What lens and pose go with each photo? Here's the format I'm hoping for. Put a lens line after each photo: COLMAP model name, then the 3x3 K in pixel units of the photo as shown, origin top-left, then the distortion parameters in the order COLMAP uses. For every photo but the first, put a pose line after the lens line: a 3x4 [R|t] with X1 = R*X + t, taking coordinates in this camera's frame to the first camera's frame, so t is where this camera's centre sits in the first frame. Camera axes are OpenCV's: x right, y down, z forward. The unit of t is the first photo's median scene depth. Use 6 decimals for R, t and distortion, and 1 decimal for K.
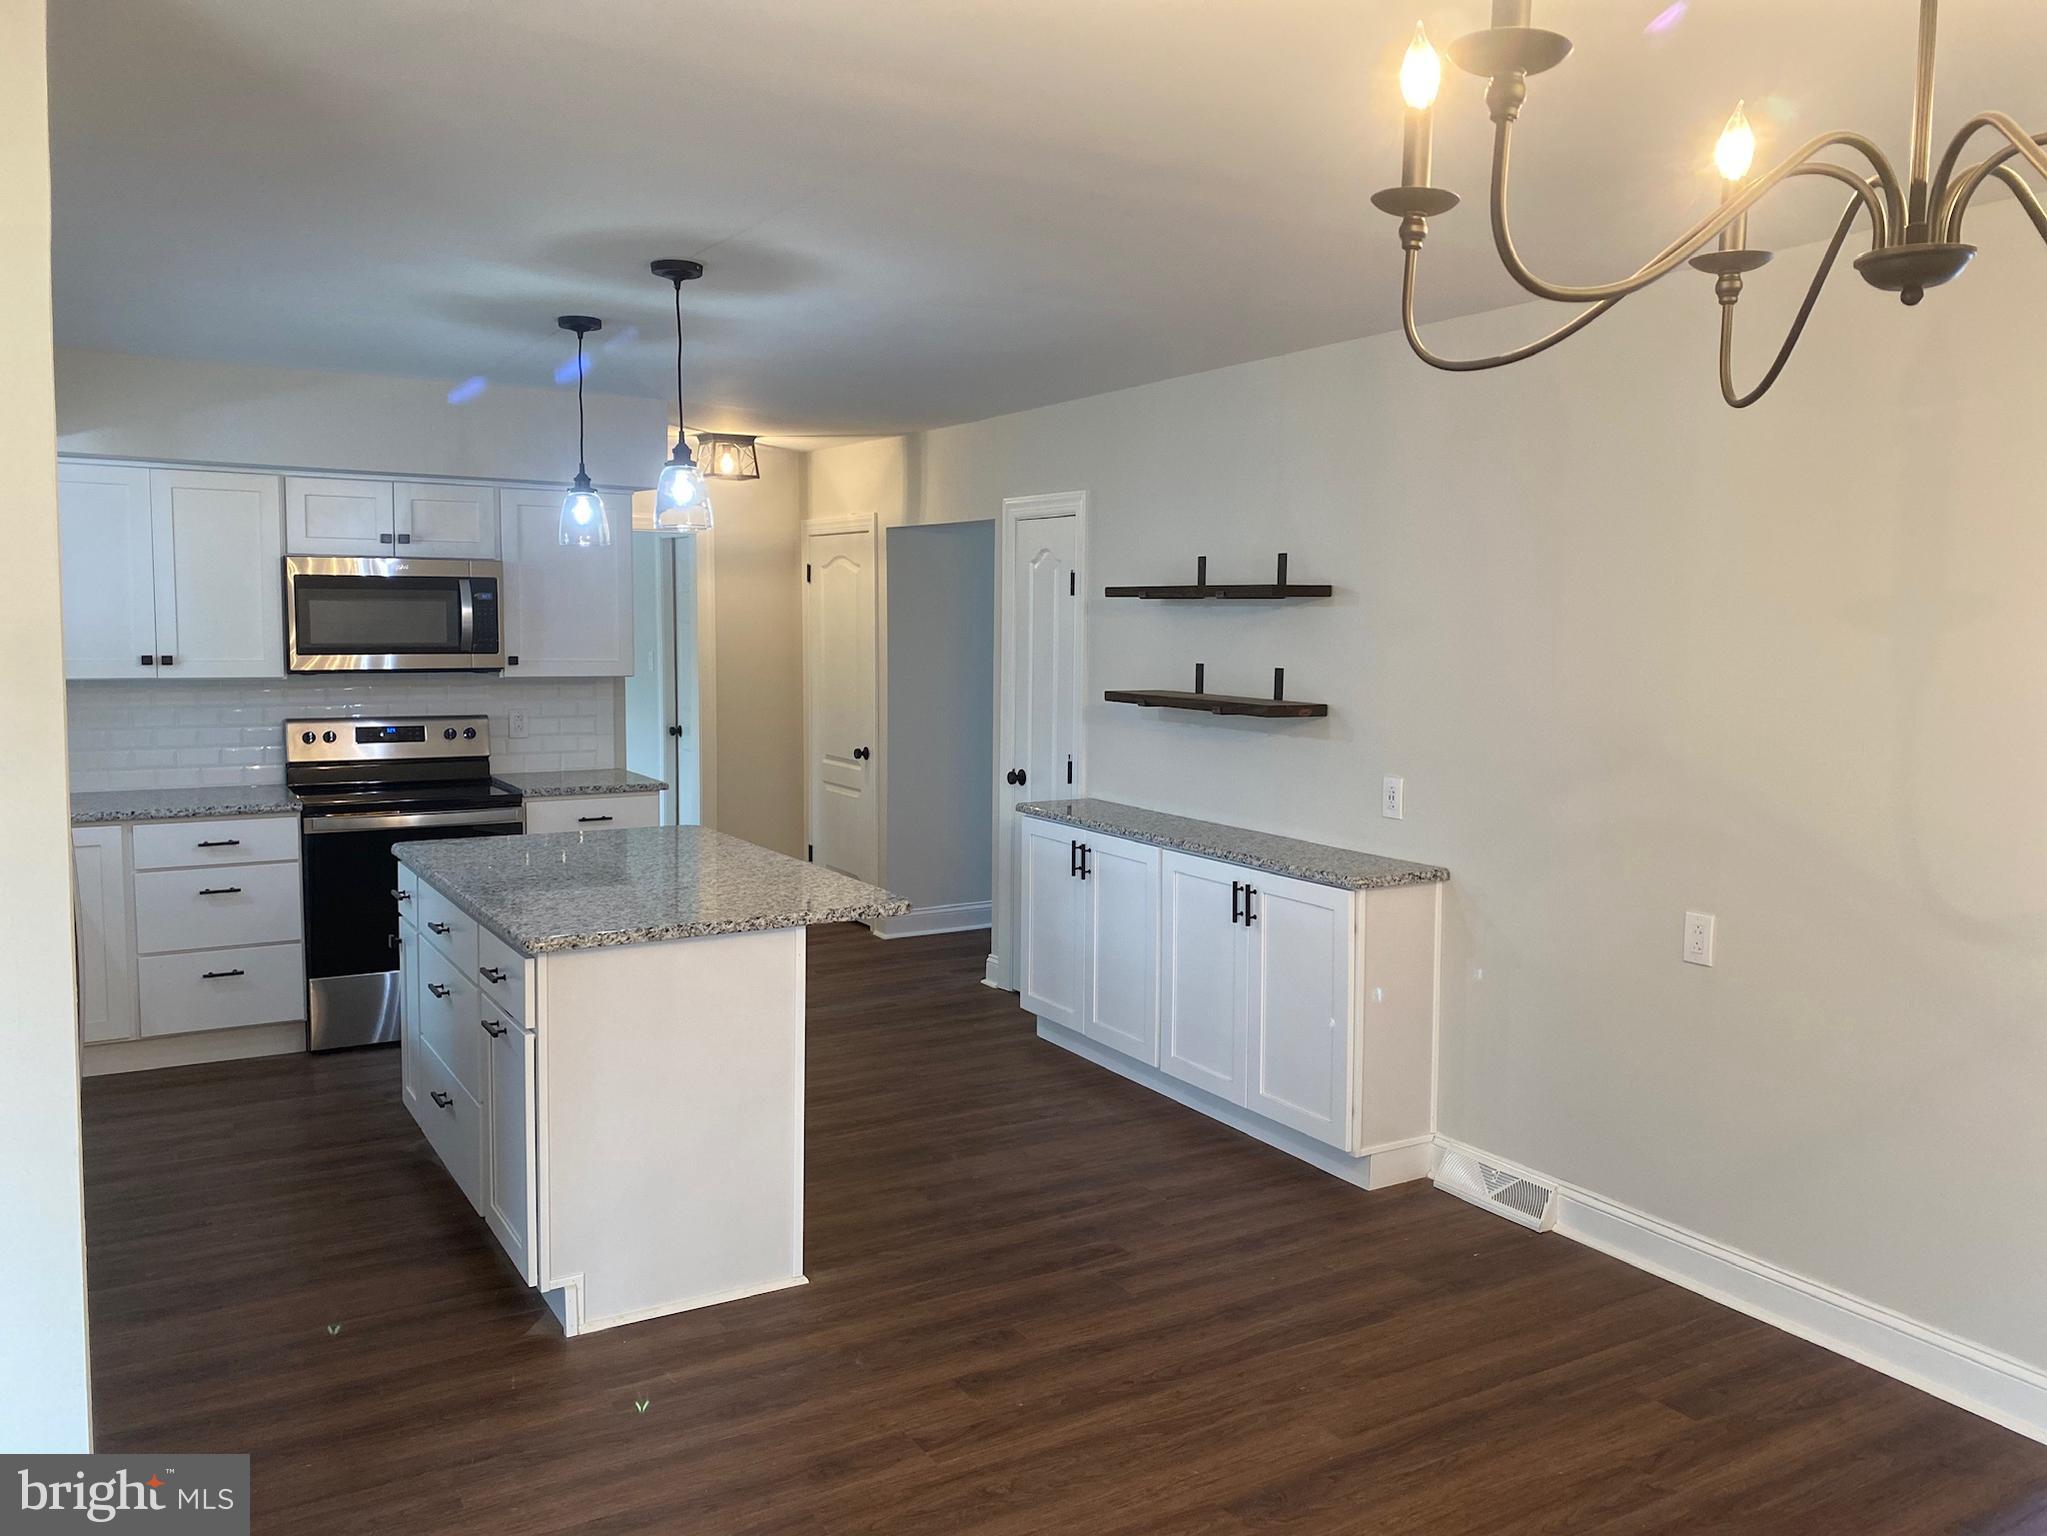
lens RADIAL K [[1565.8, 0, 1023.5], [0, 1565.8, 768.0], [0, 0, 1]] dist [0.124254, -0.197721]
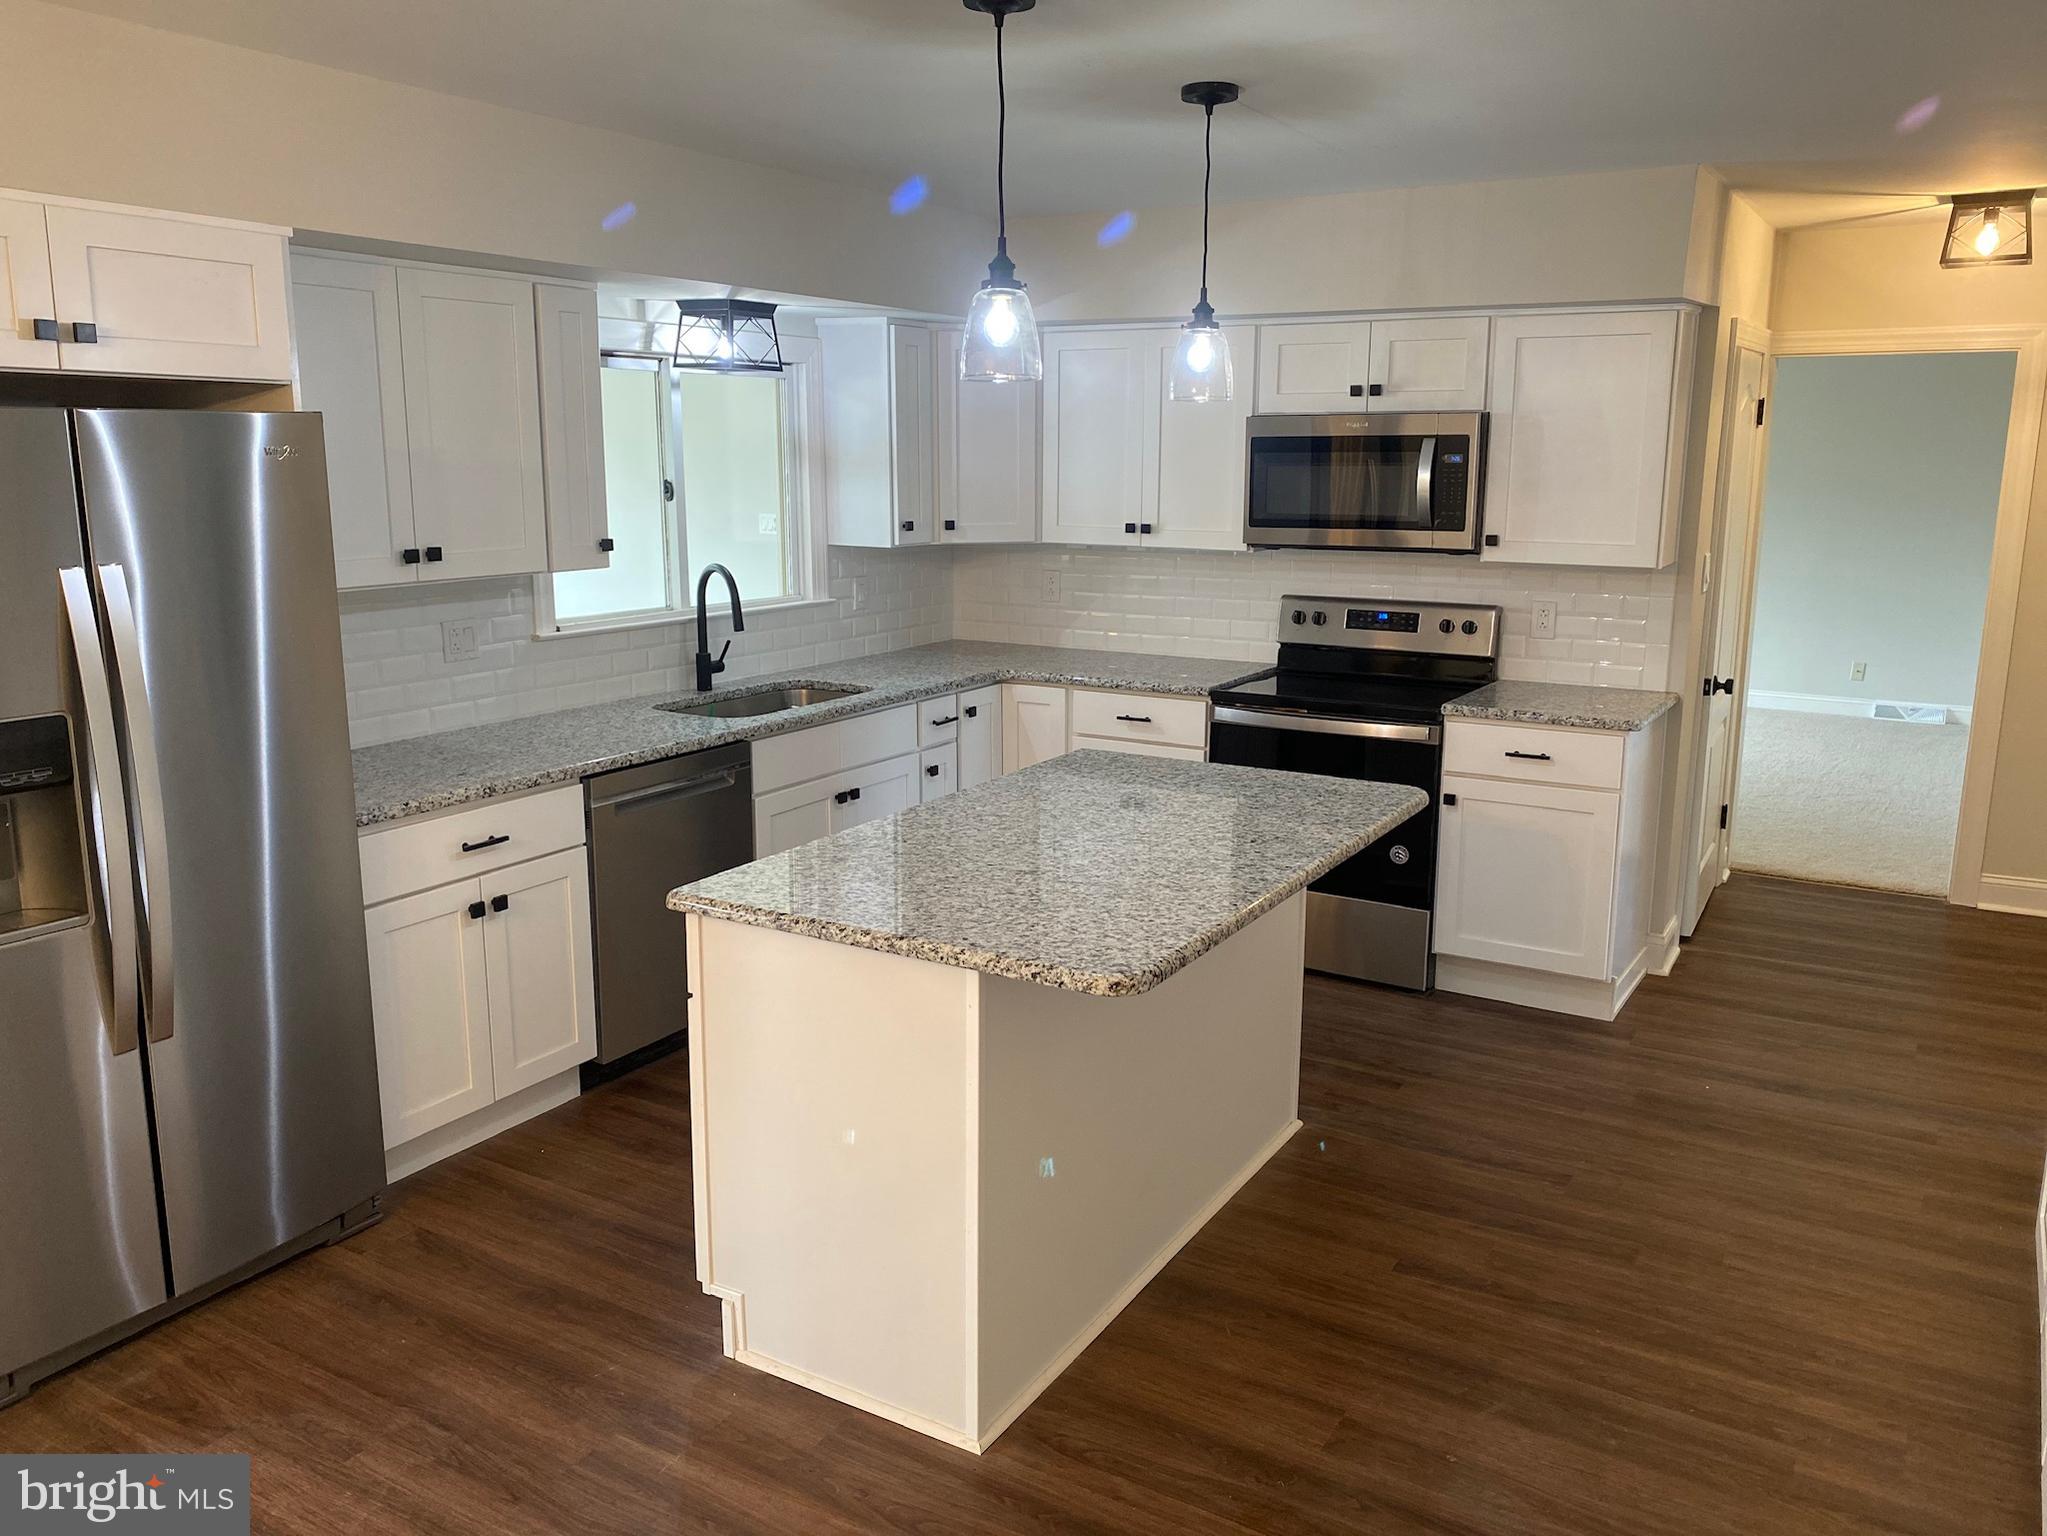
lens RADIAL K [[1573.2, 0, 1023.5], [0, 1573.2, 768.0], [0, 0, 1]] dist [0.092383, -0.122002]
pose [[0.471684, 0.170593, -0.865108, 0.304079], [-0.084486, 0.985336, 0.148237, -0.060024], [0.877711, 0.003169, 0.479180, 0.465414]]
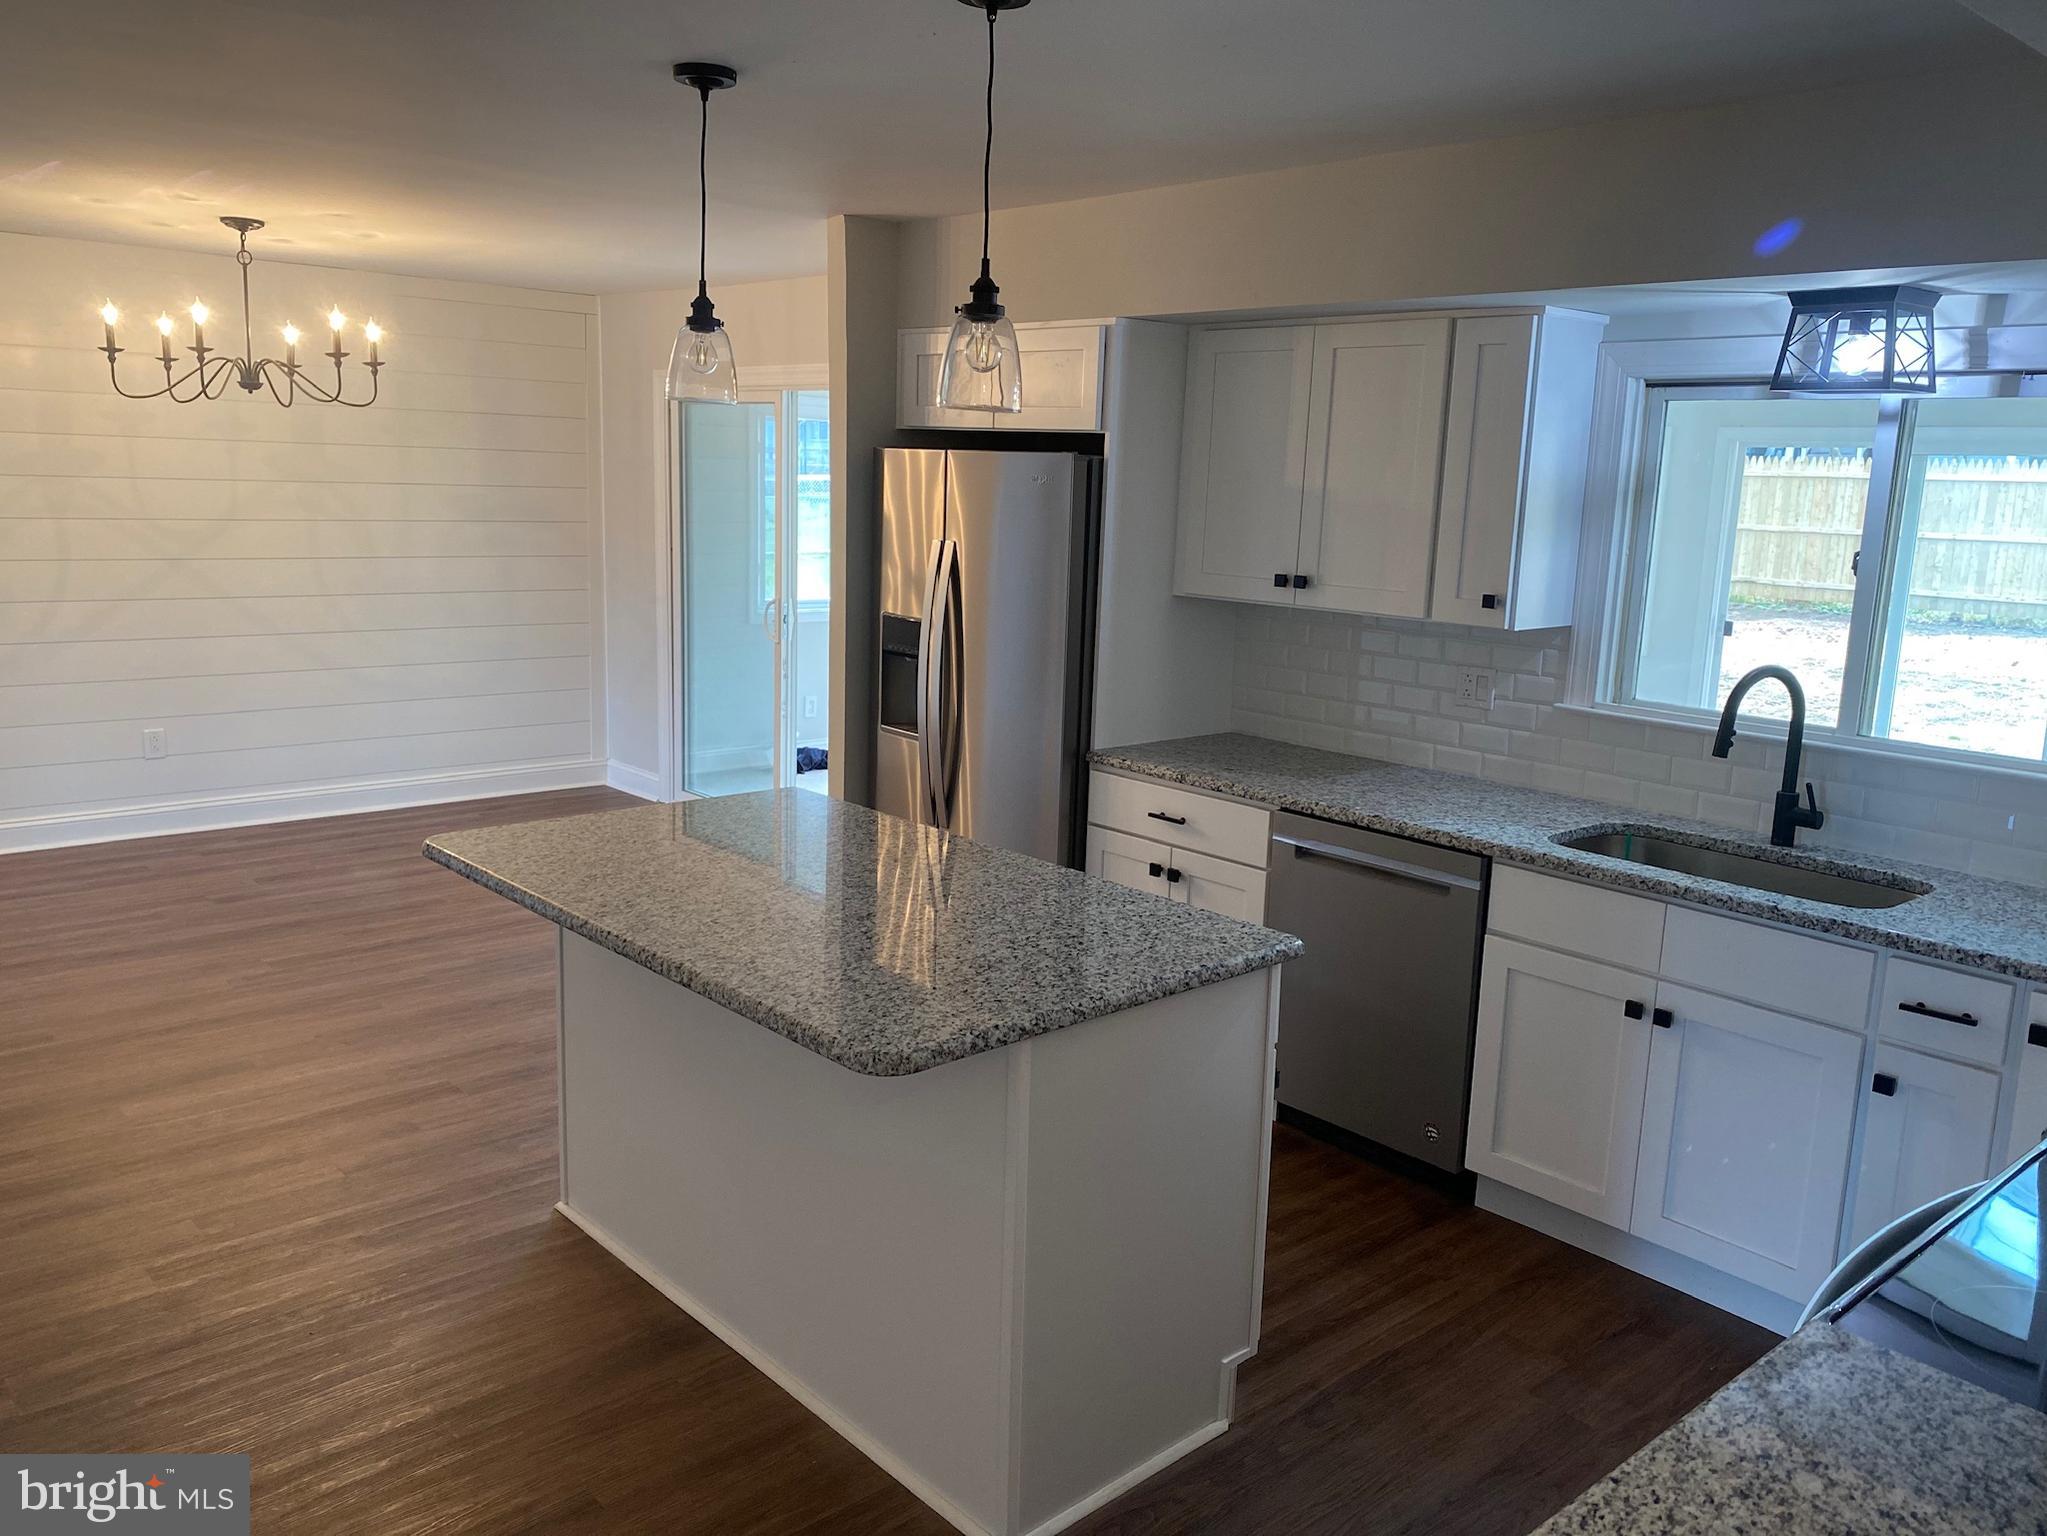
lens RADIAL K [[1589.6, 0, 1023.5], [0, 1589.6, 768.0], [0, 0, 1]] dist [0.087347, -0.189336]
pose [[-0.981707, -0.008770, -0.190194, -0.154572], [-0.062799, 0.957952, 0.279971, -0.147059], [0.179741, 0.286794, -0.940980, 1.294759]]
